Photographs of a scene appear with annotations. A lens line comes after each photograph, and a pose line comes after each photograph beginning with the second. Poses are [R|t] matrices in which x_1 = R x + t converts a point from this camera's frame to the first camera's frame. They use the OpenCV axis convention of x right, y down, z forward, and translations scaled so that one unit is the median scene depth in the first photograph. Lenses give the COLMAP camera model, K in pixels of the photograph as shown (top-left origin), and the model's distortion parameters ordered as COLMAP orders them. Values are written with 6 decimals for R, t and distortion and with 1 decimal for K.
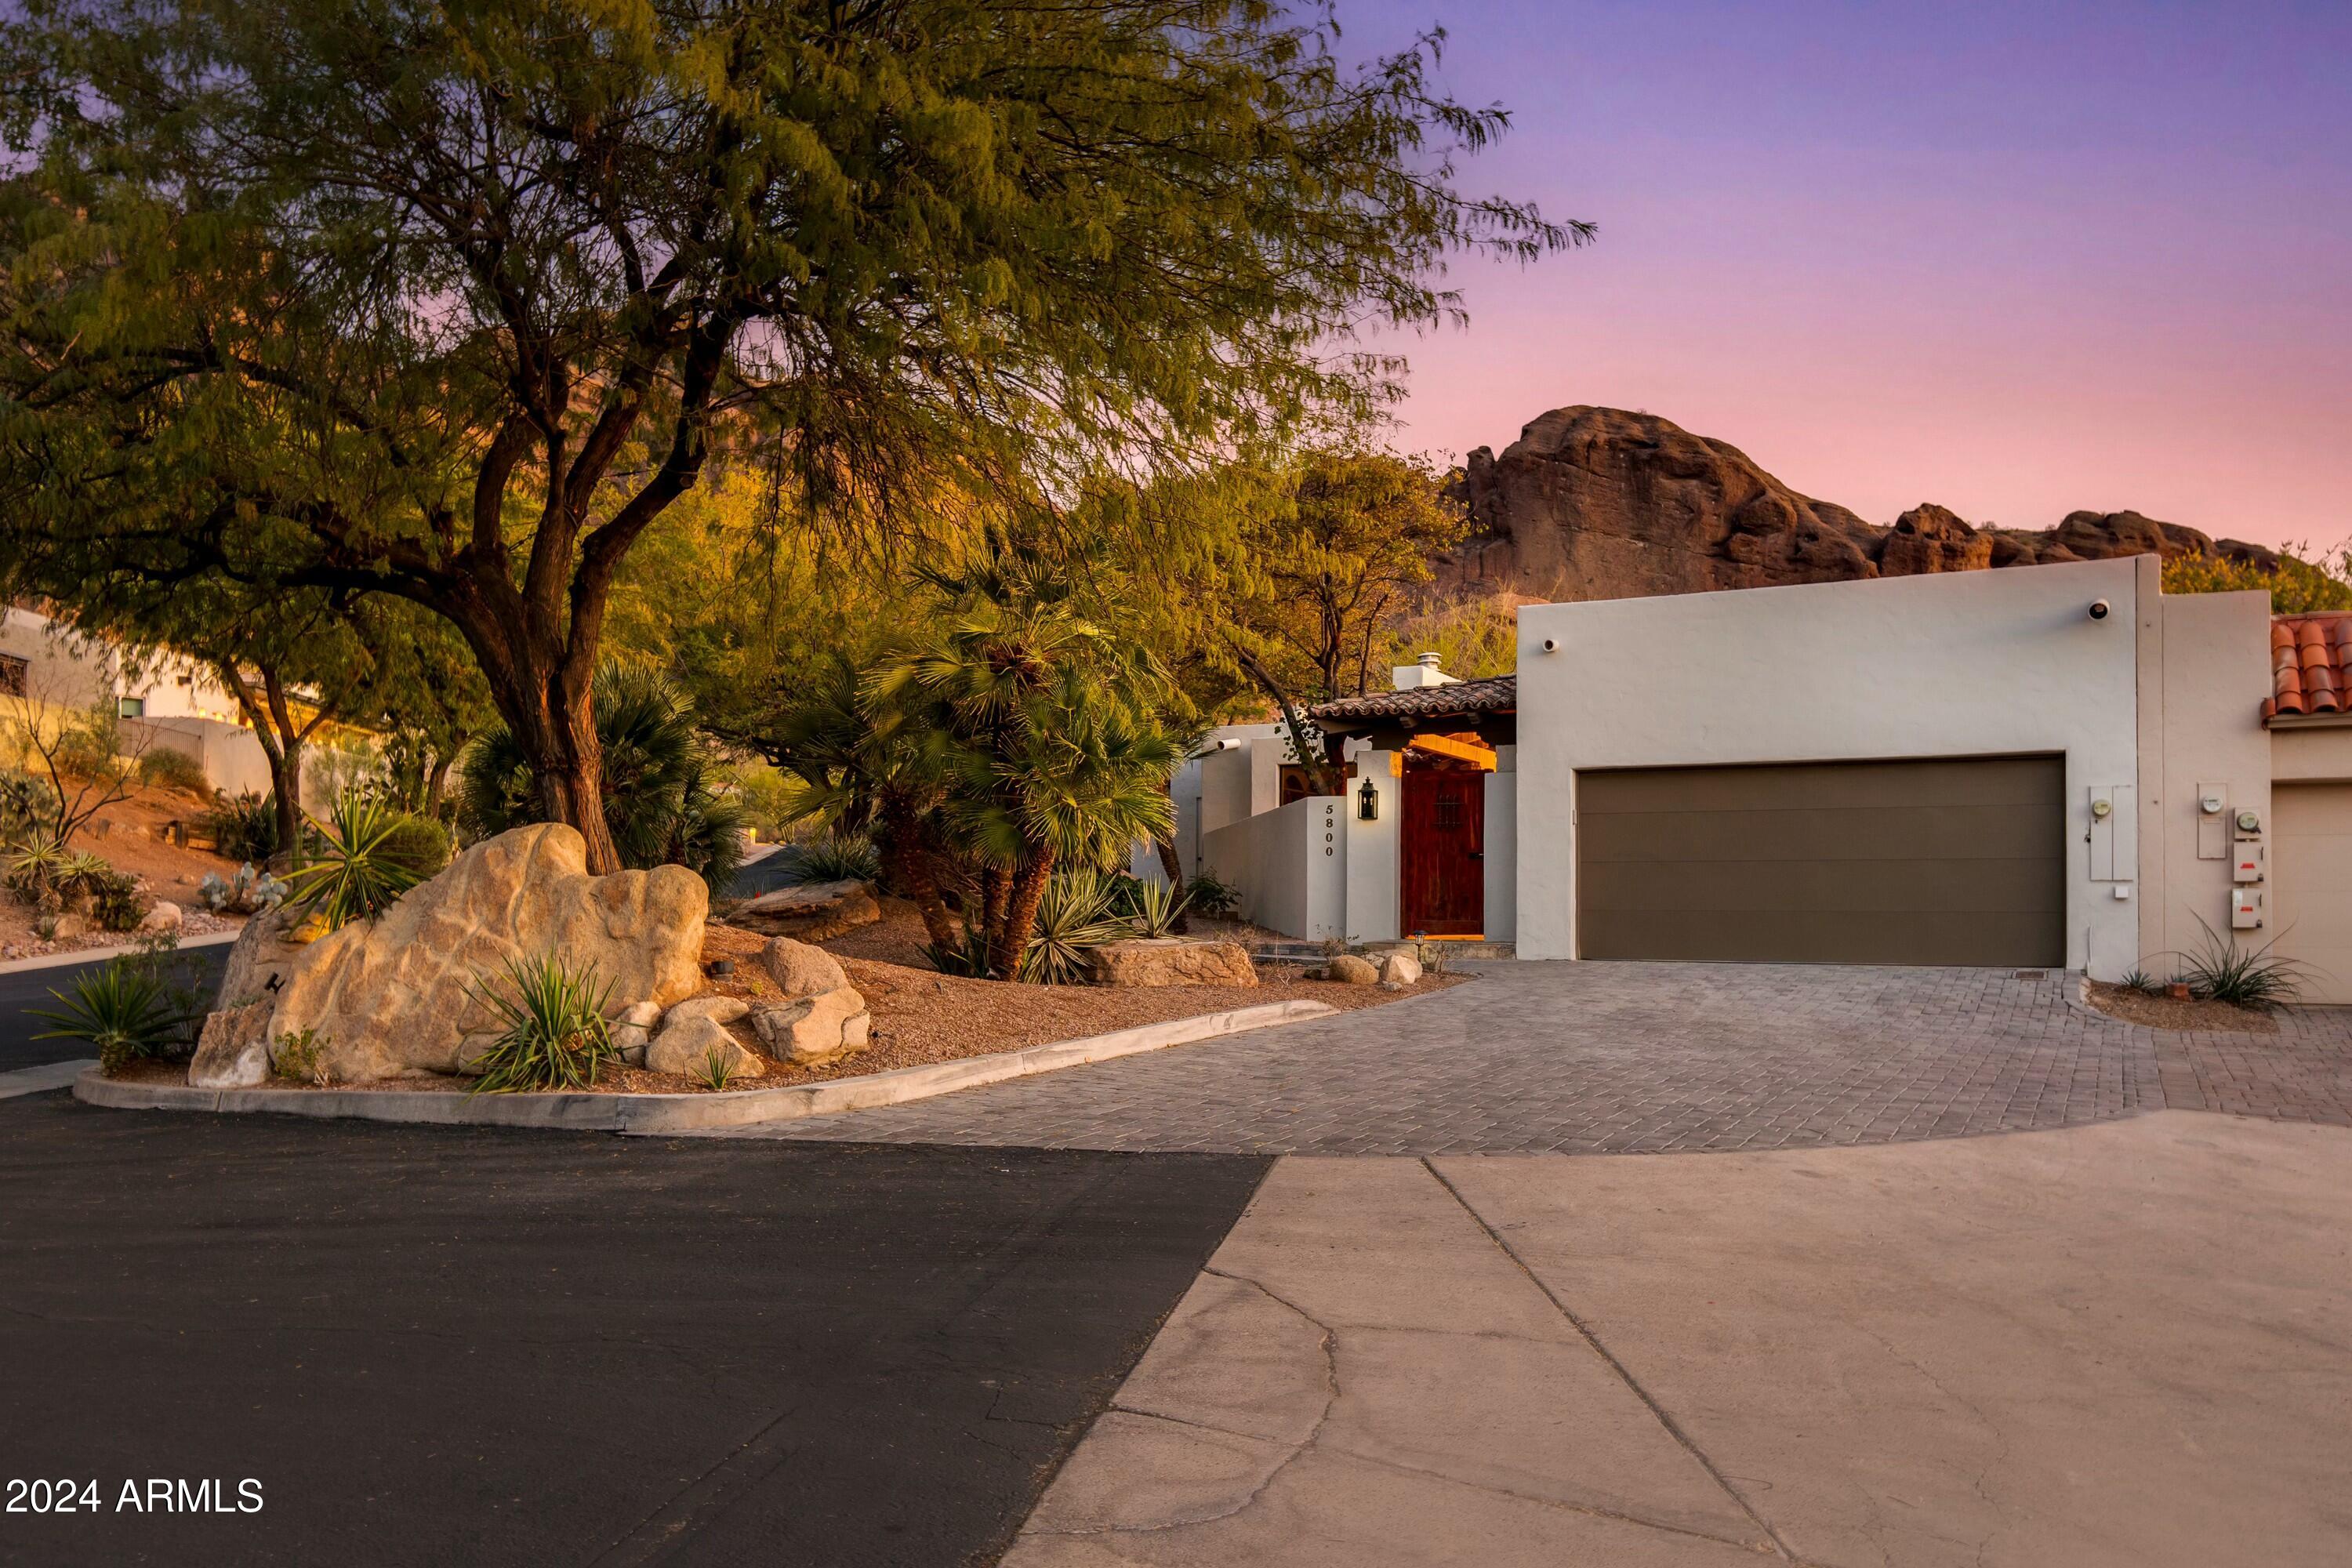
lens RADIAL K [[1851.7, 0, 1176.0], [0, 1851.7, 784.0], [0, 0, 1]] dist [-0.000514, -0.000247]
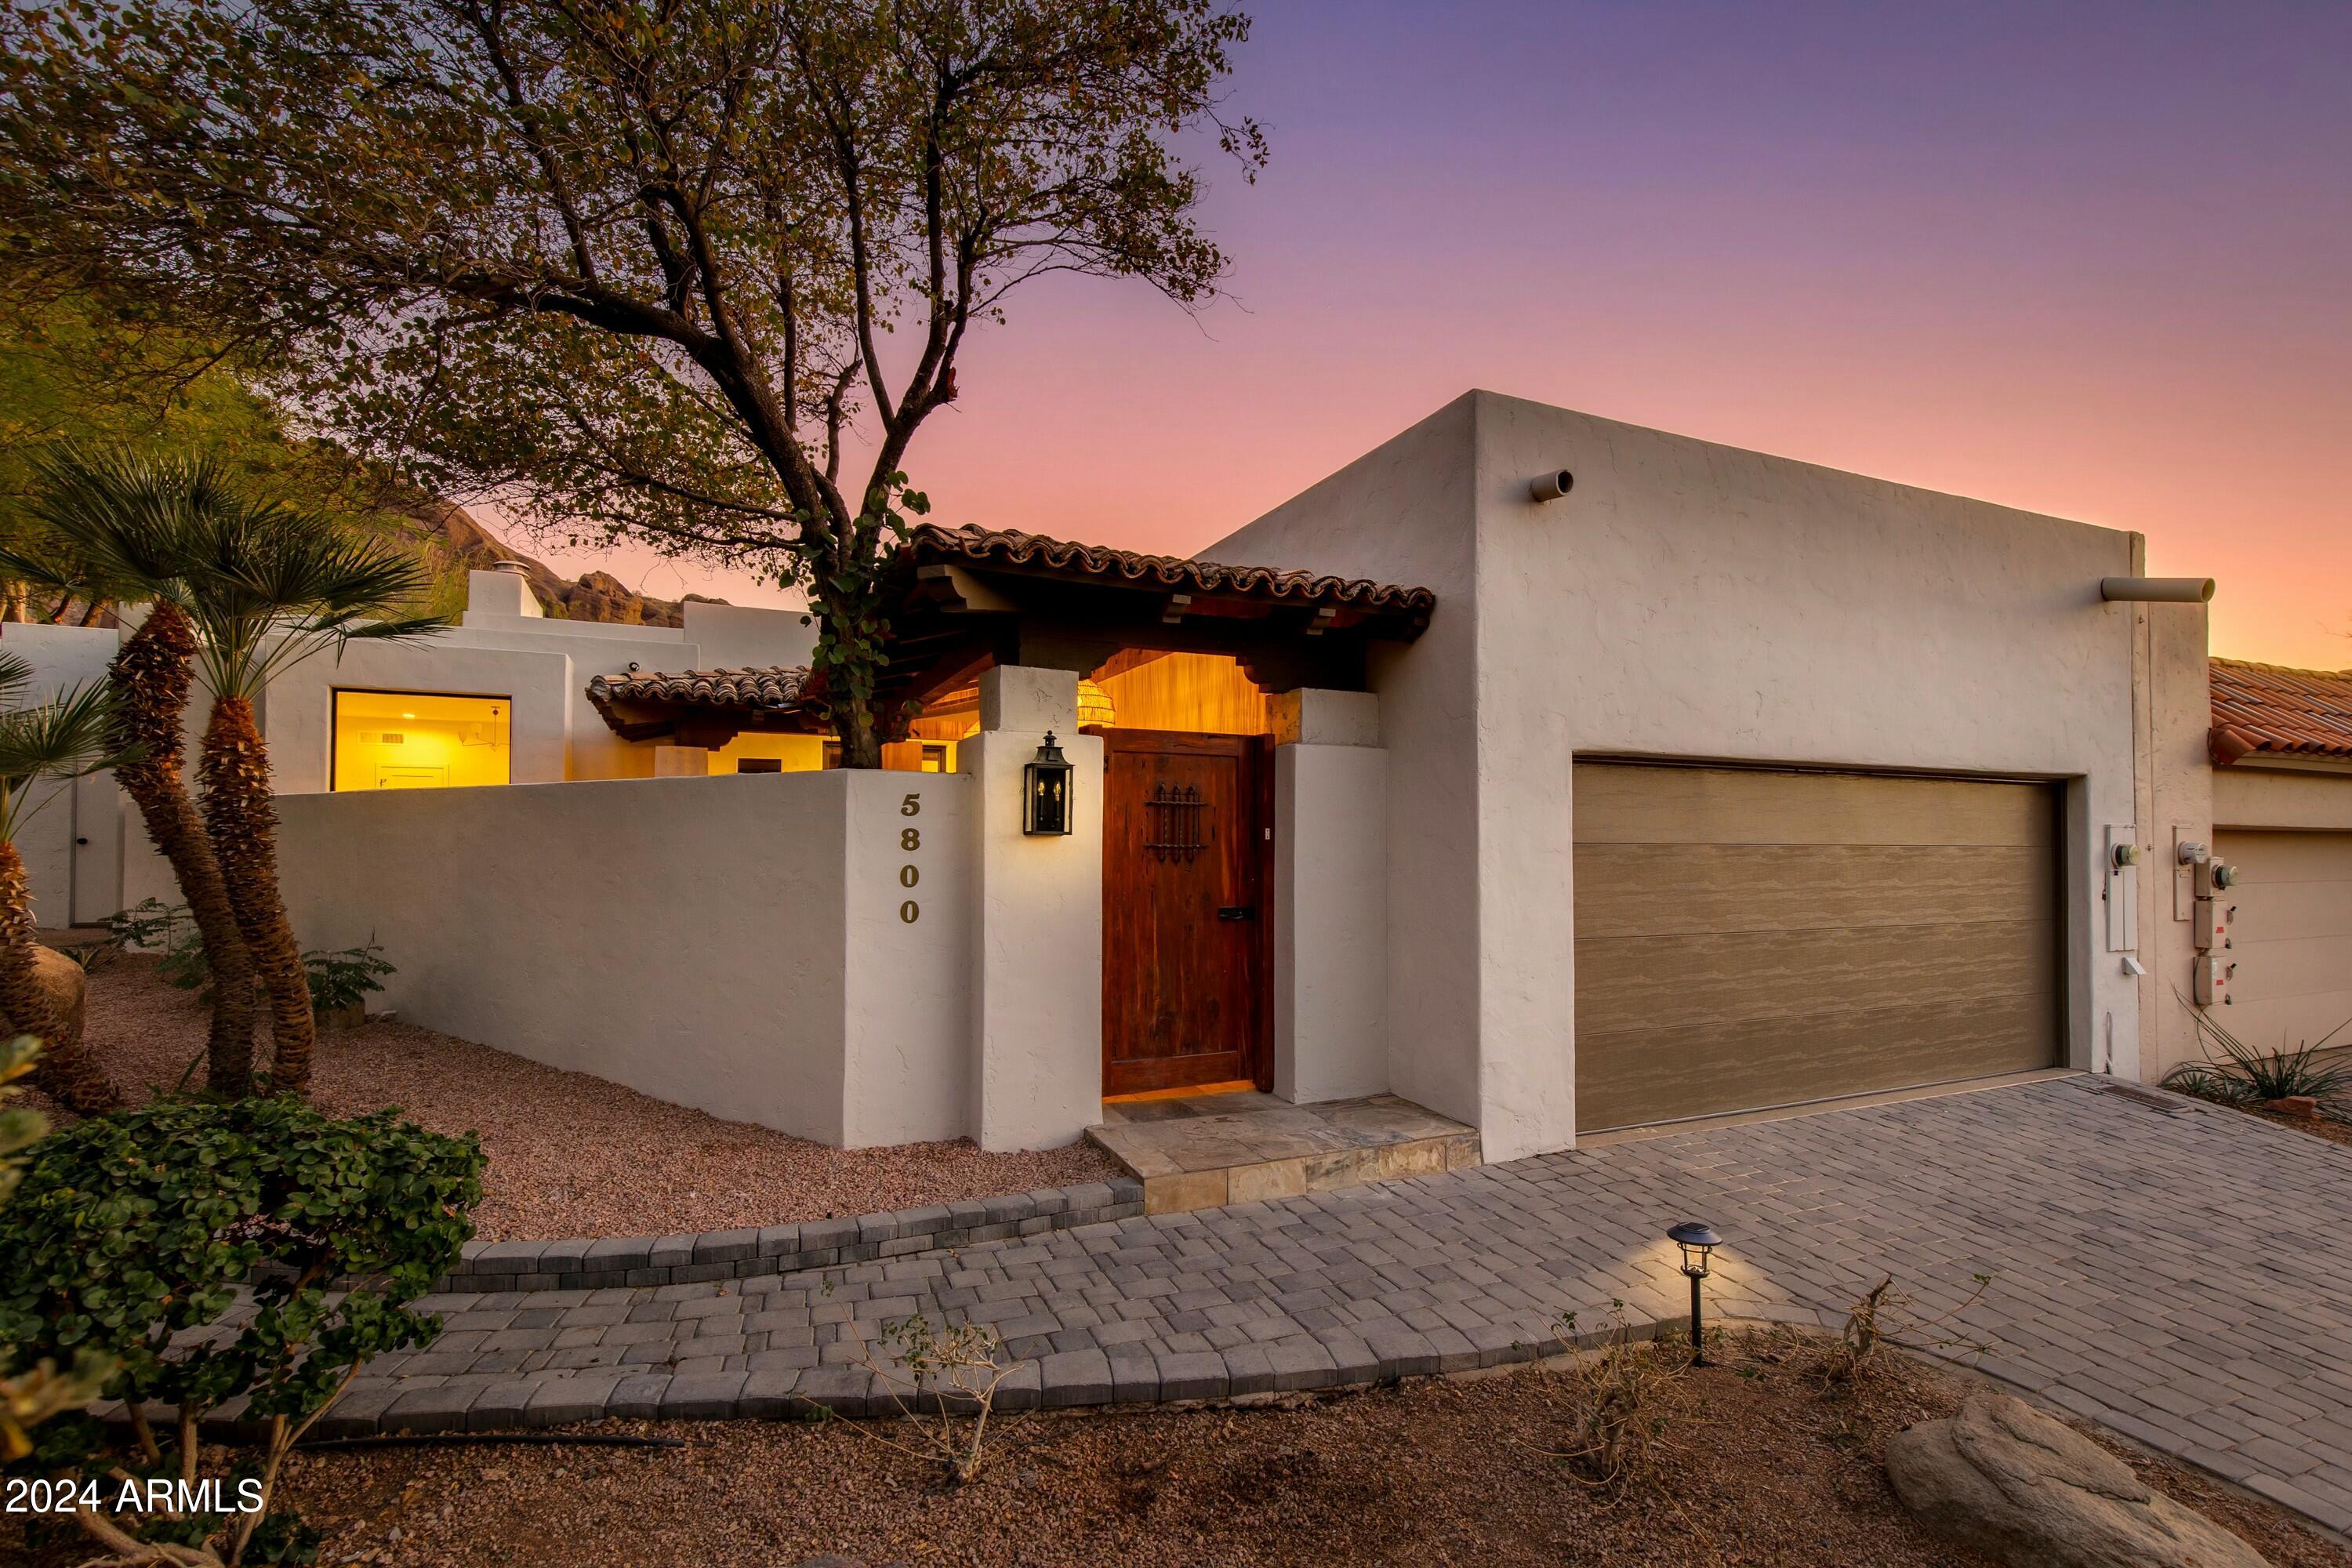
lens RADIAL K [[1051.7, 0, 1176.0], [0, 1051.7, 784.0], [0, 0, 1]] dist [0.000725, 0.000078]
pose [[0.598777, 0.037007, 0.800060, -0.065061], [-0.058389, 0.998291, -0.002477, 0.006718], [-0.798785, -0.045232, 0.599914, 0.844410]]
